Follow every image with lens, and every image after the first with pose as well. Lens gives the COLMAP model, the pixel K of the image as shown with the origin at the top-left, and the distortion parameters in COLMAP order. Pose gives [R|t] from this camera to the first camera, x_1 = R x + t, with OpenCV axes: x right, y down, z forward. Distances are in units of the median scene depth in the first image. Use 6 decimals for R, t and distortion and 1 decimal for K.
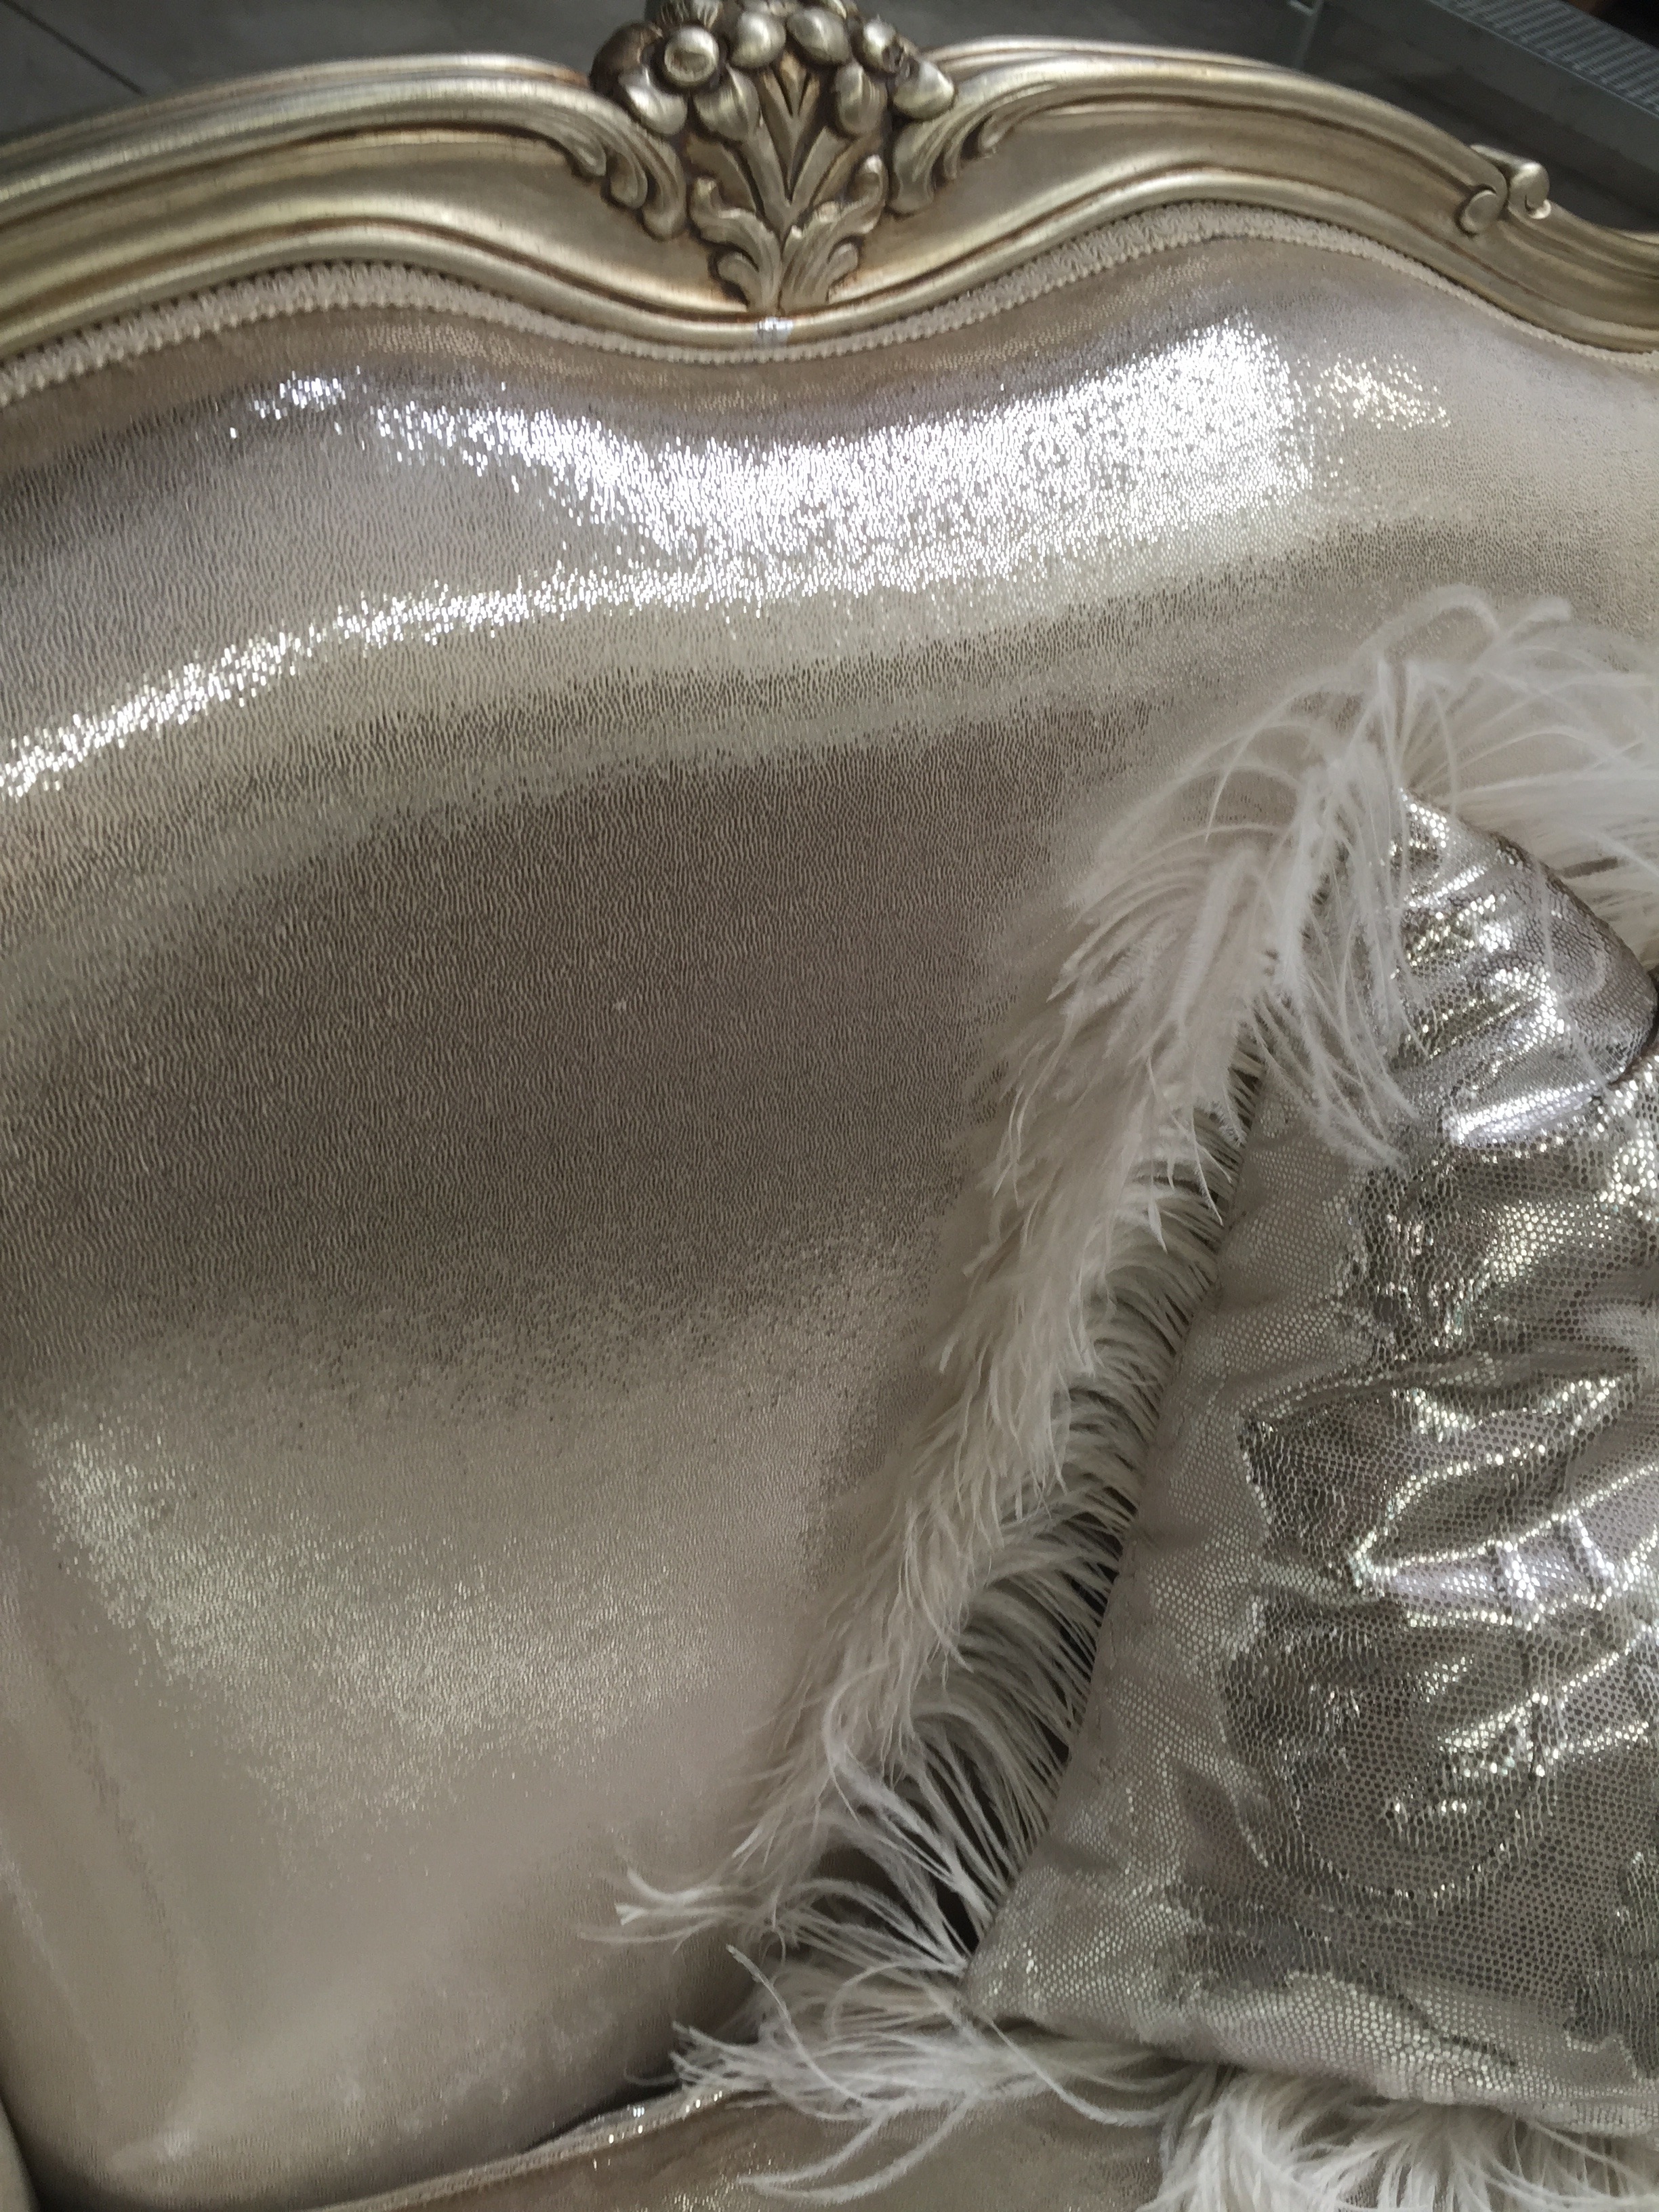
lens RADIAL K [[1859.7, 0, 819.5], [0, 1859.7, 1115.0], [0, 0, 1]] dist [0.098809, -0.150968]
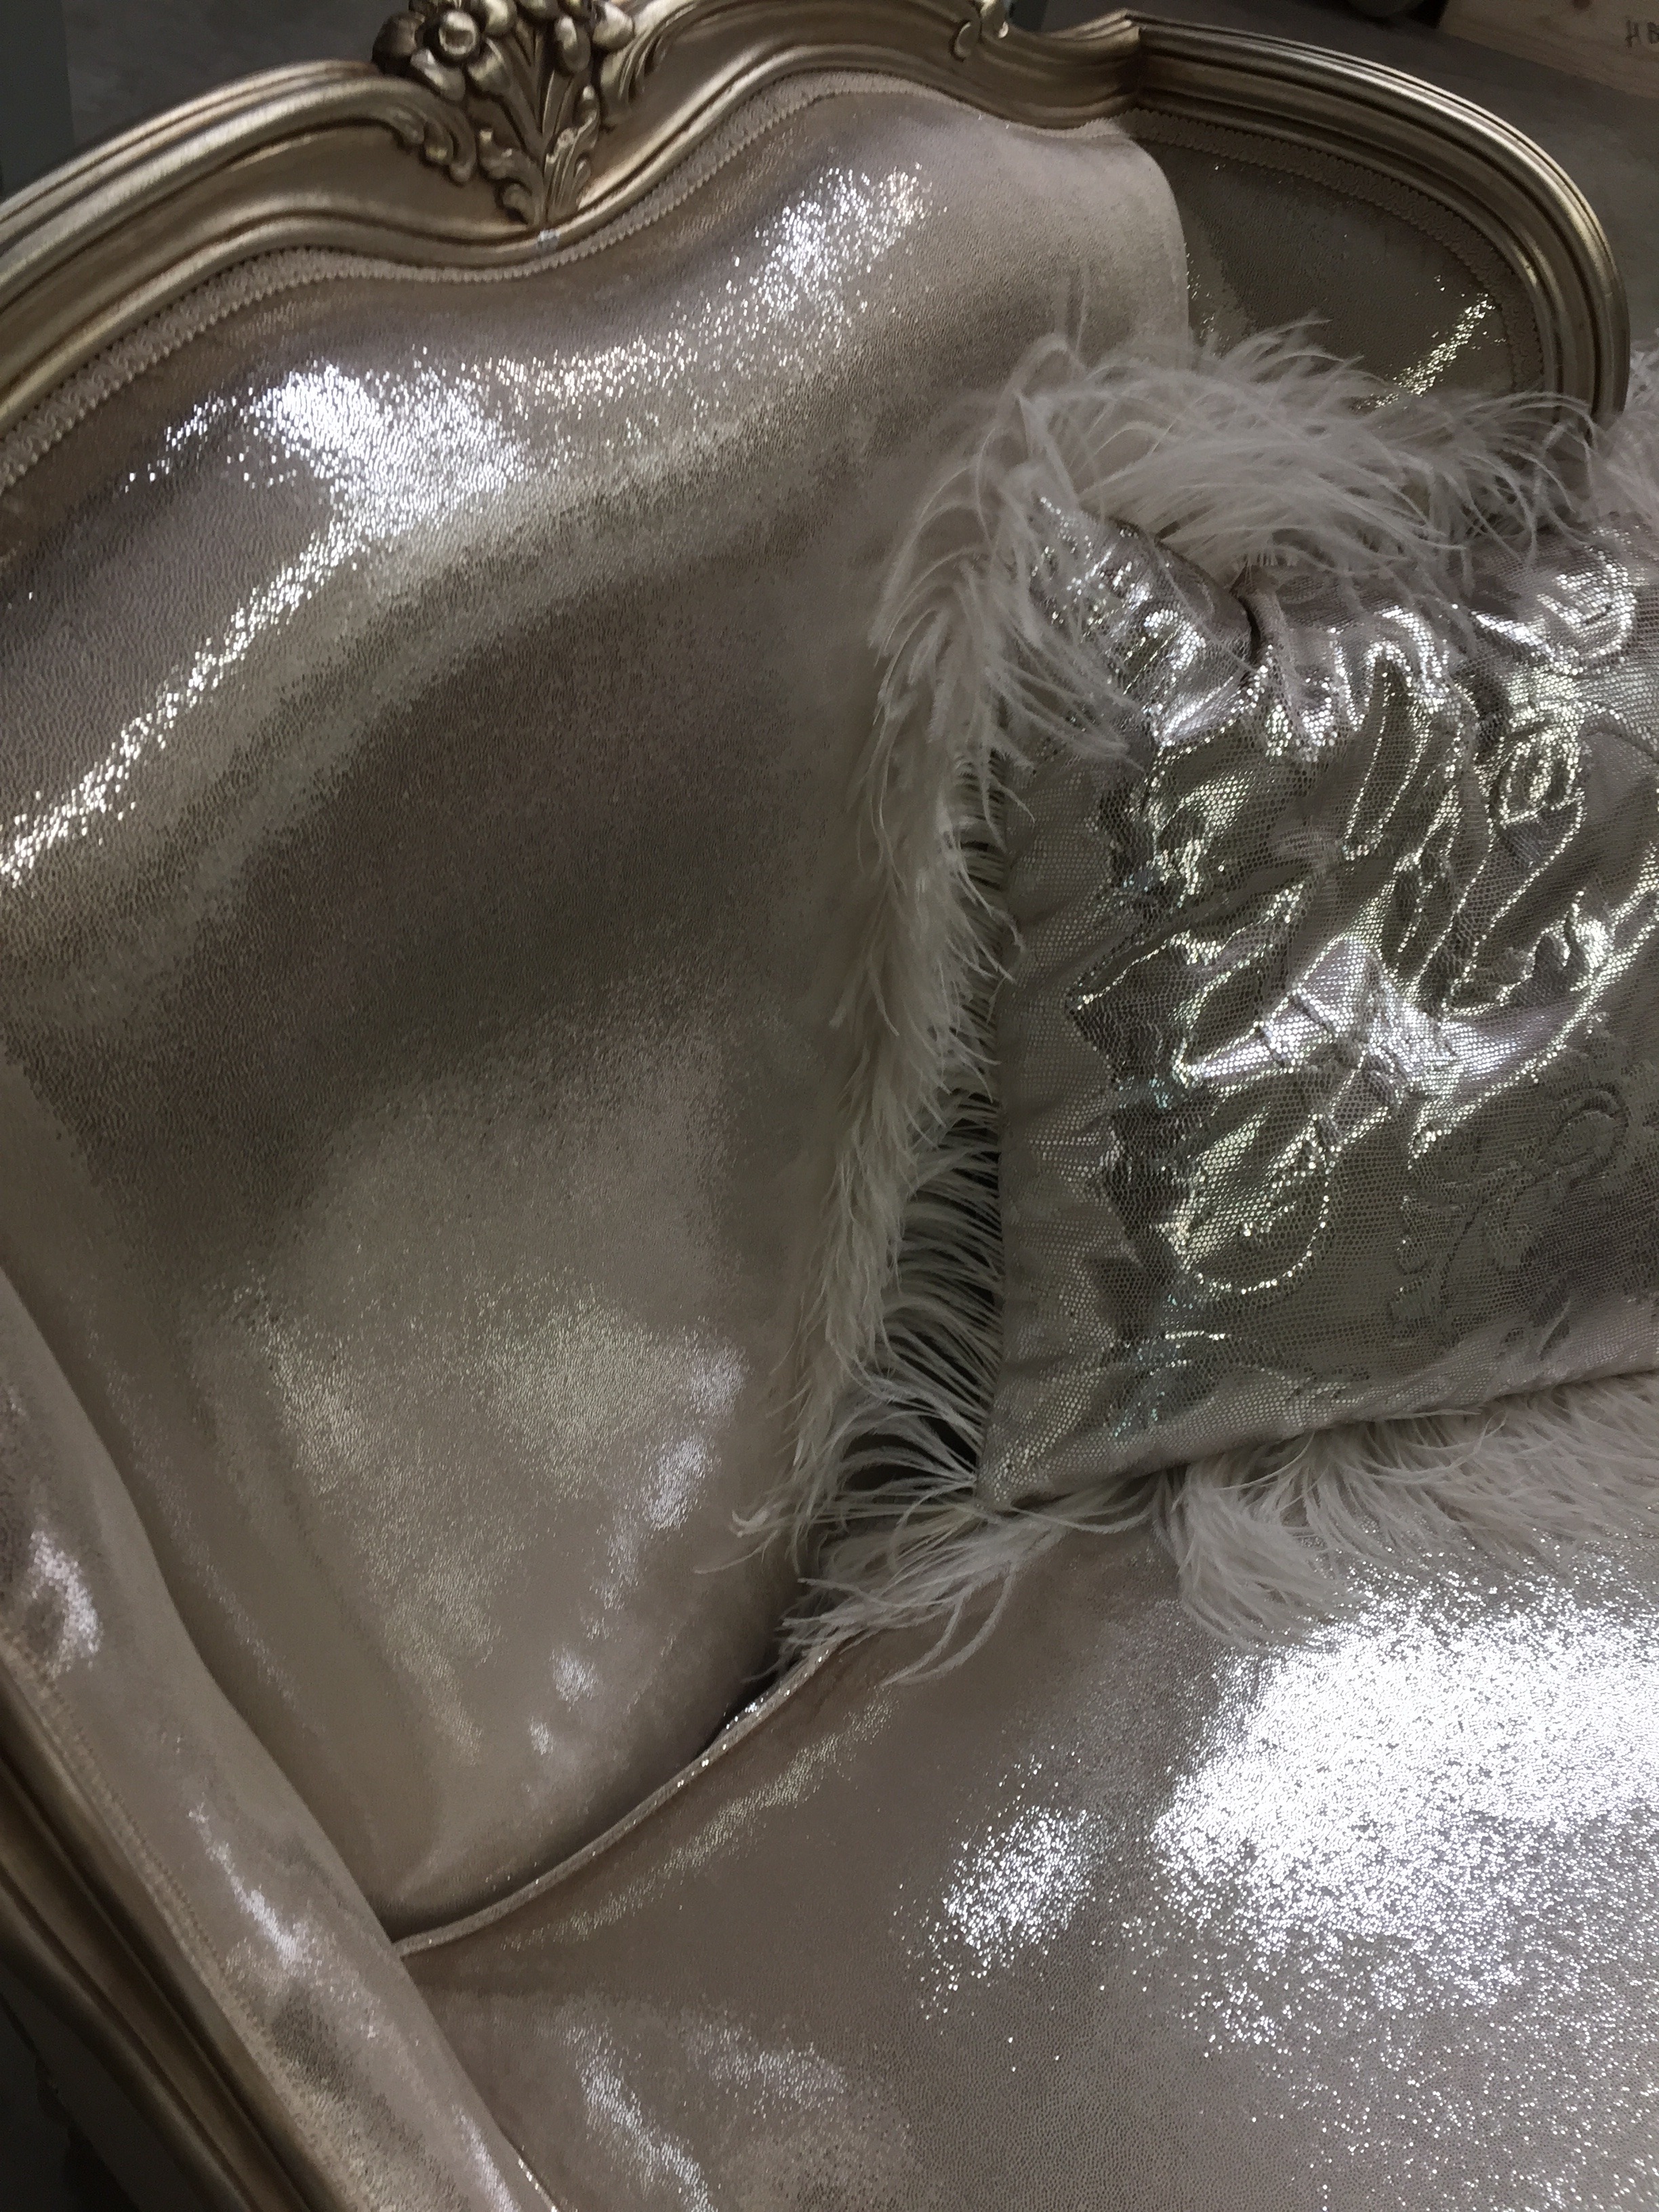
lens RADIAL K [[1856.4, 0, 829.5], [0, 1856.4, 1106.0], [0, 0, 1]] dist [0.081442, -0.119355]
pose [[0.907937, -0.321415, 0.268966, -0.325308], [0.299795, 0.946539, 0.119111, 0.028435], [-0.292871, -0.027511, 0.955756, -0.224370]]
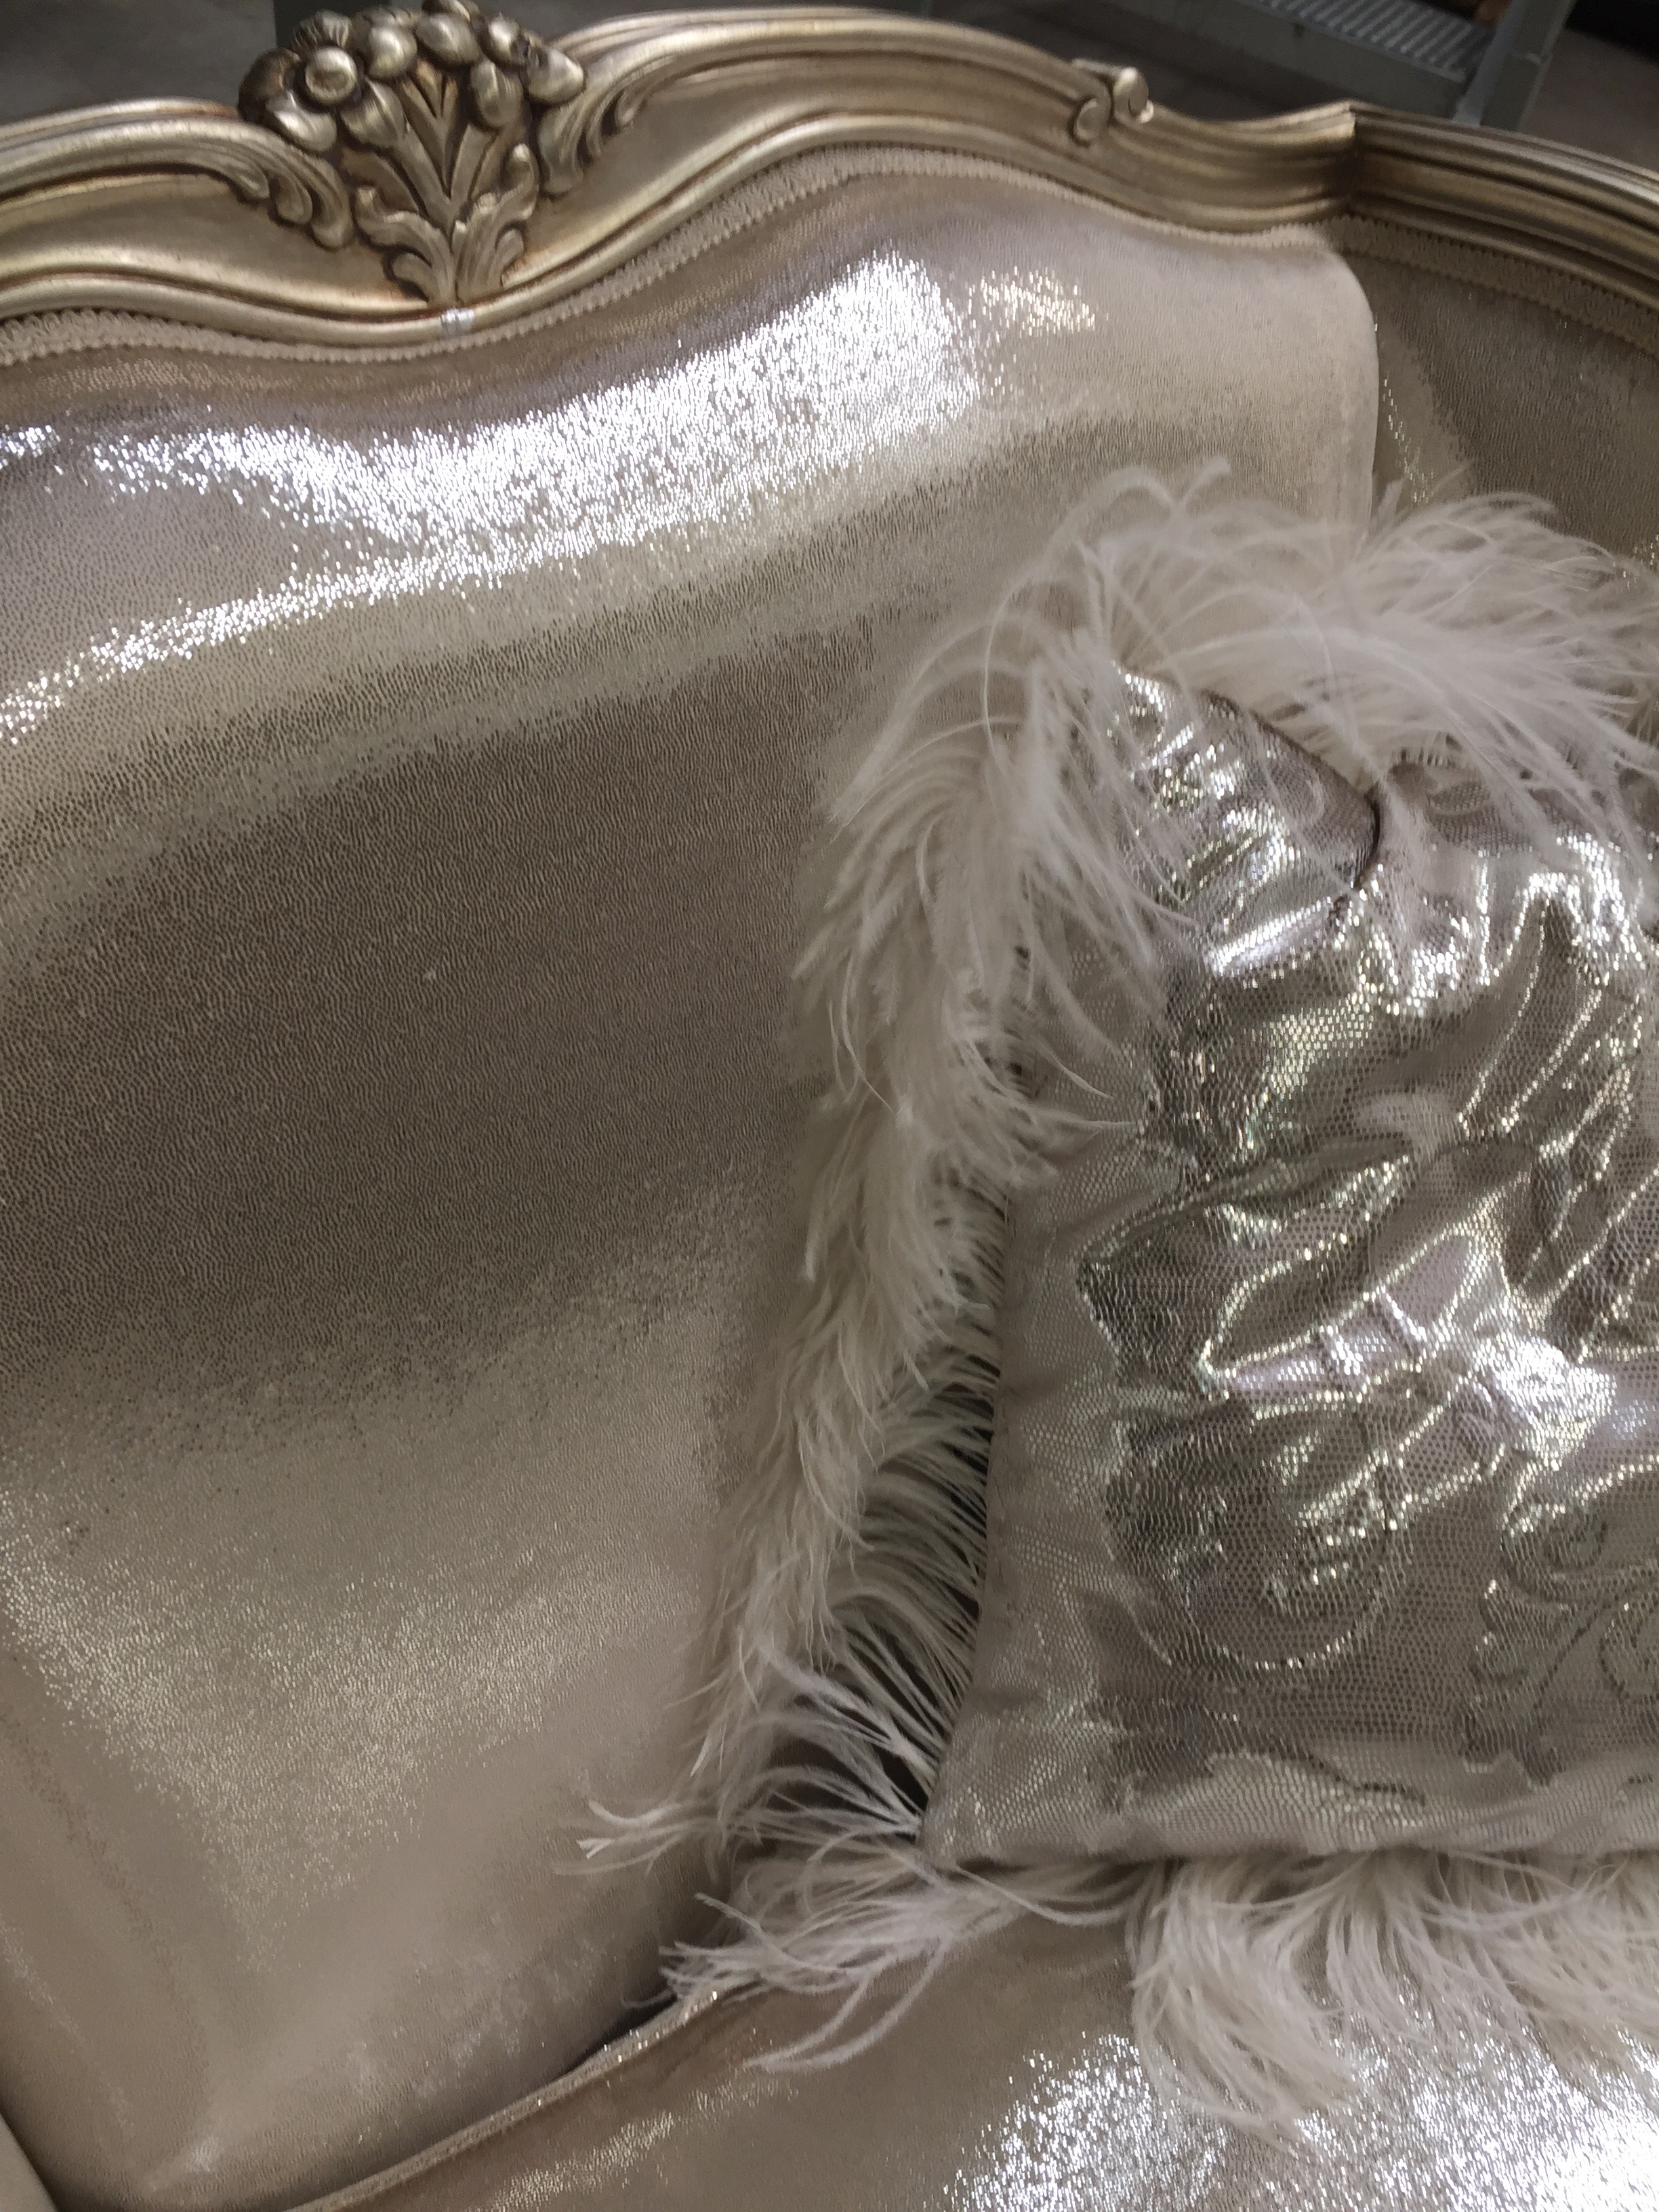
lens RADIAL K [[1859.7, 0, 819.5], [0, 1859.7, 1115.0], [0, 0, 1]] dist [0.098809, -0.150968]
pose [[0.979690, -0.180738, 0.086835, 0.002427], [0.180046, 0.983531, 0.015806, 0.035768], [-0.088262, 0.000149, 0.996097, -0.062035]]
